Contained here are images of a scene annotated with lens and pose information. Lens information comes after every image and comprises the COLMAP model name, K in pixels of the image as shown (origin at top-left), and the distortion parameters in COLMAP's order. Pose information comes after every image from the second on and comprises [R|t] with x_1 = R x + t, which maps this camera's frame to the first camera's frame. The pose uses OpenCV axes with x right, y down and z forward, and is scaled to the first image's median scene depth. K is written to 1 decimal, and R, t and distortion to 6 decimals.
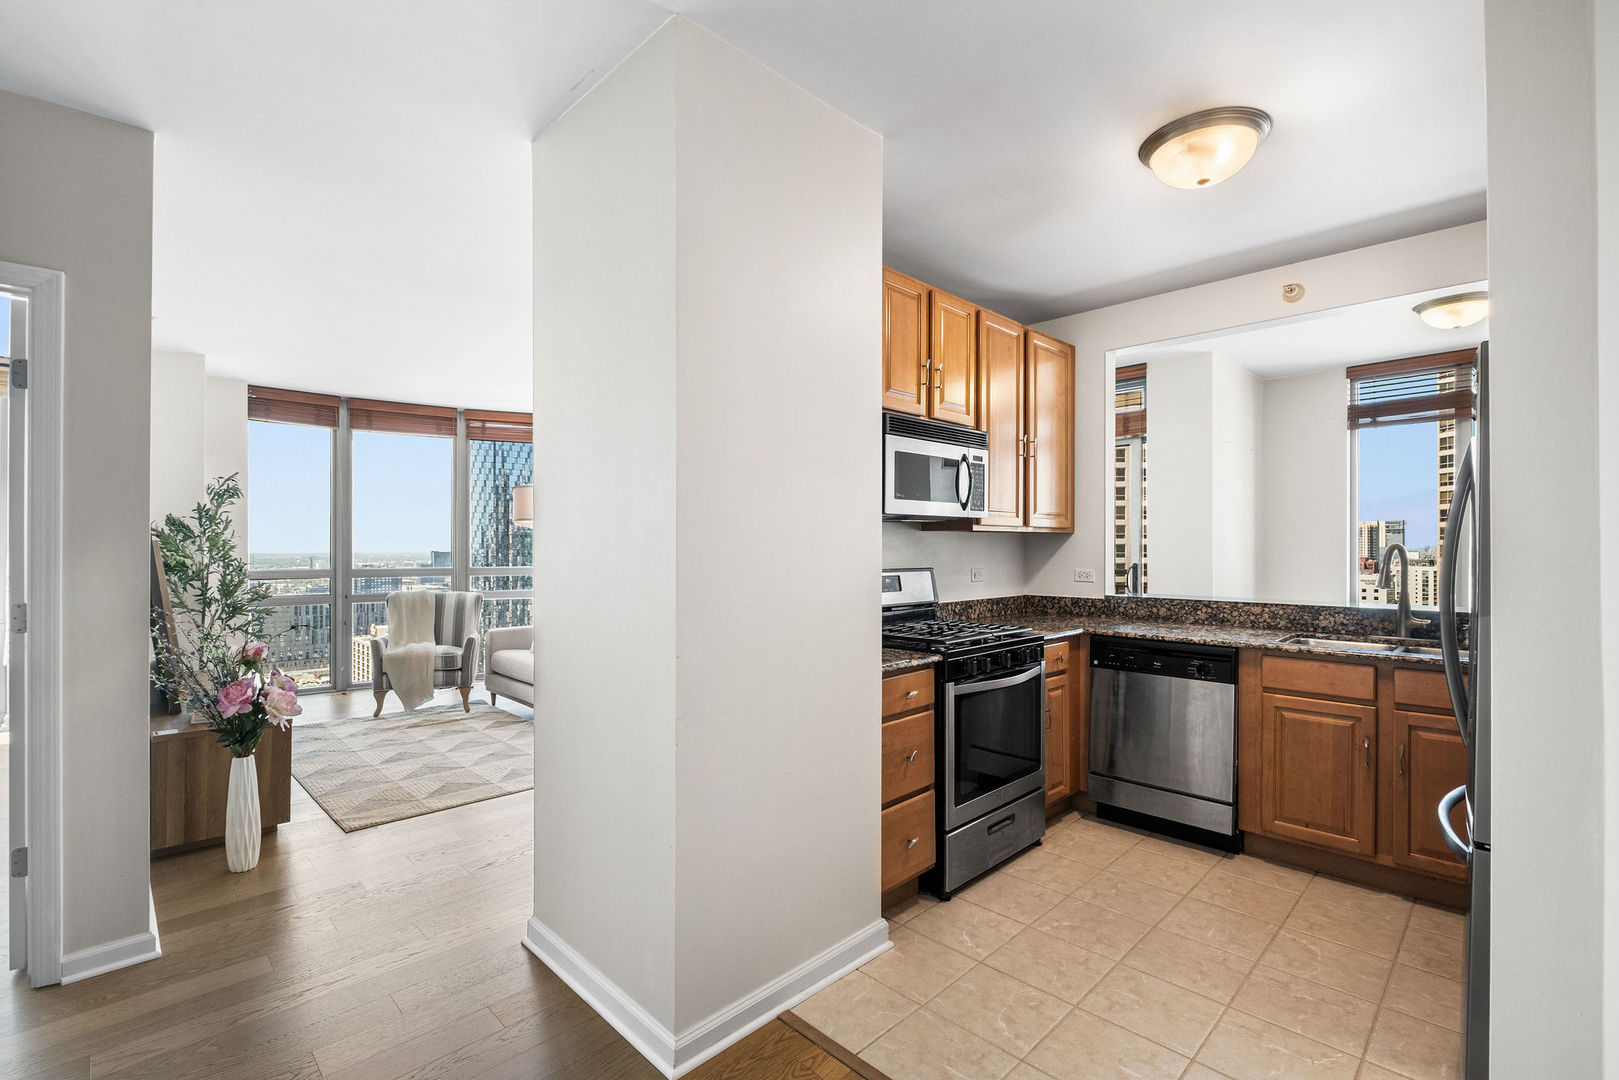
lens RADIAL K [[718.6, 0, 808.4], [0, 718.6, 544.1], [0, 0, 1]] dist [-0.000541, -0.000019]
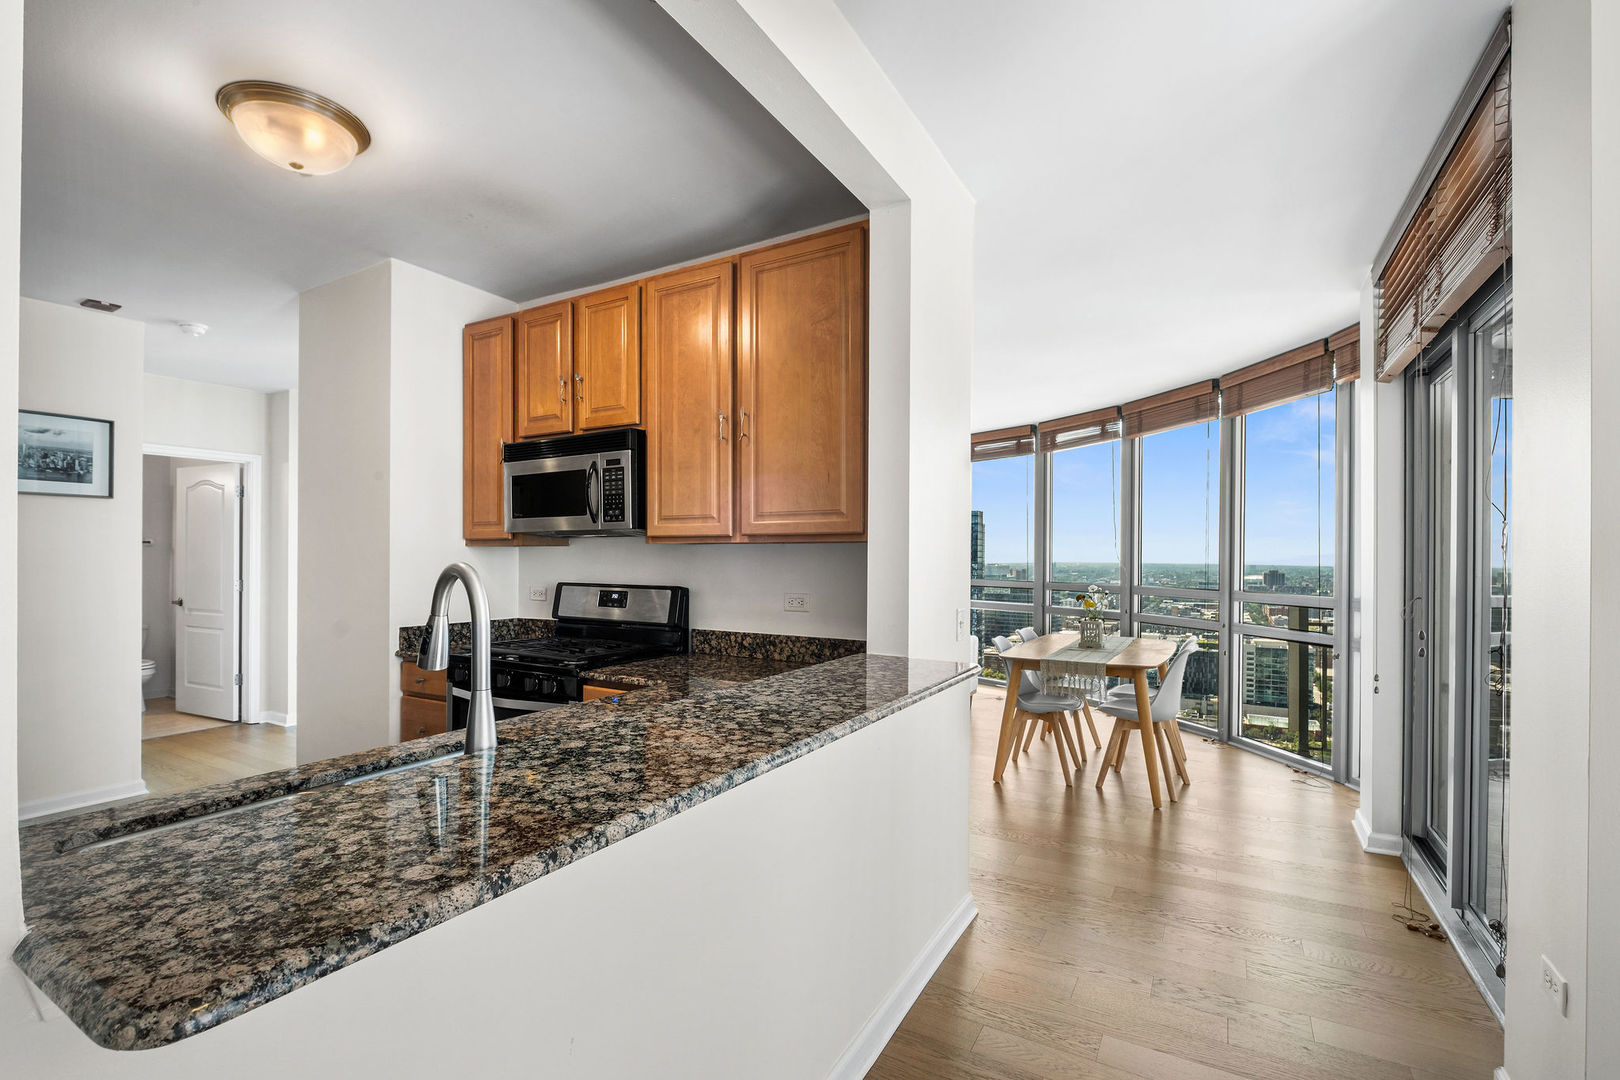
lens RADIAL K [[719.0, 0, 807.1], [0, 719.0, 548.0], [0, 0, 1]] dist [-0.000541, -0.000019]
pose [[0.264778, -0.005411, -0.964294, 0.999793], [-0.001258, 0.999981, -0.005957, -0.008273], [0.964309, 0.002790, 0.264766, 0.870765]]
